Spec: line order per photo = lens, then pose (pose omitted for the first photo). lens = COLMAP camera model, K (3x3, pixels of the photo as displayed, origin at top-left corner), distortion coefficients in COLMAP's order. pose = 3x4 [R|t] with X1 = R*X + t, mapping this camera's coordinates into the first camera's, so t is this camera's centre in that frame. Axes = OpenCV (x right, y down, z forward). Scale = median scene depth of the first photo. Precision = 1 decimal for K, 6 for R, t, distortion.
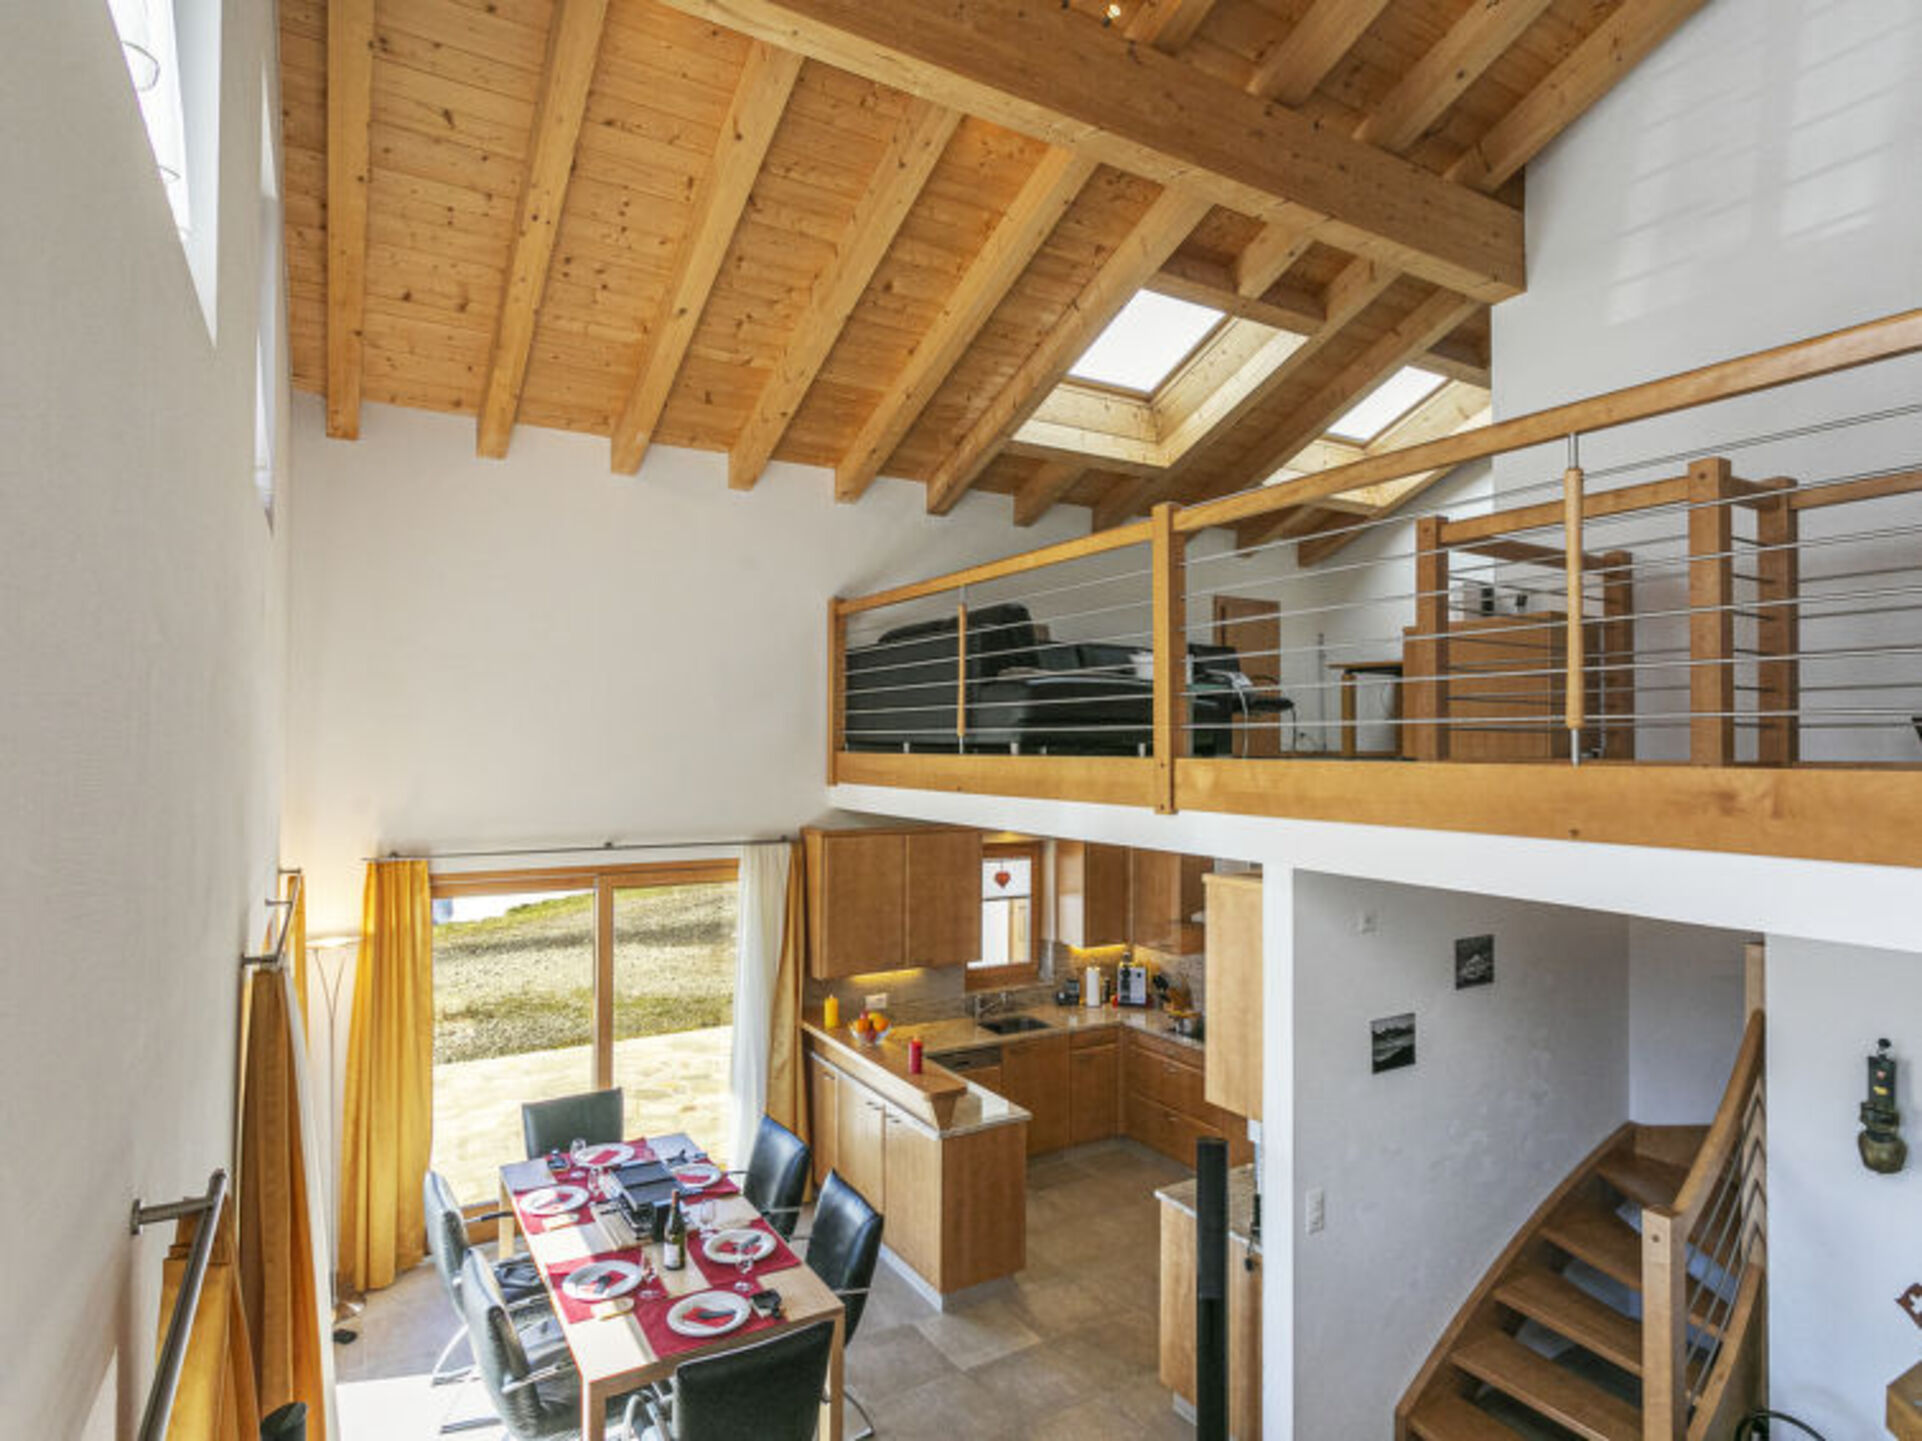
lens RADIAL K [[1034.8, 0, 961.0], [0, 1034.8, 720.5], [0, 0, 1]] dist [-0.001599, -0.000105]
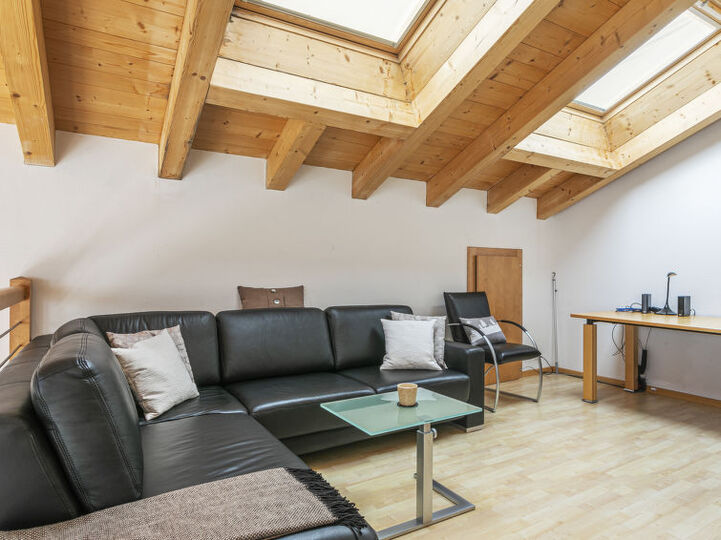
lens RADIAL K [[413.9, 0, 360.5], [0, 413.9, 270.0], [0, 0, 1]] dist [-0.001079, 0.000017]
pose [[0.999627, 0.007076, -0.026393, 0.157149], [-0.006268, 0.999513, 0.030576, -0.124304], [0.026596, -0.030399, 0.999184, 0.610190]]
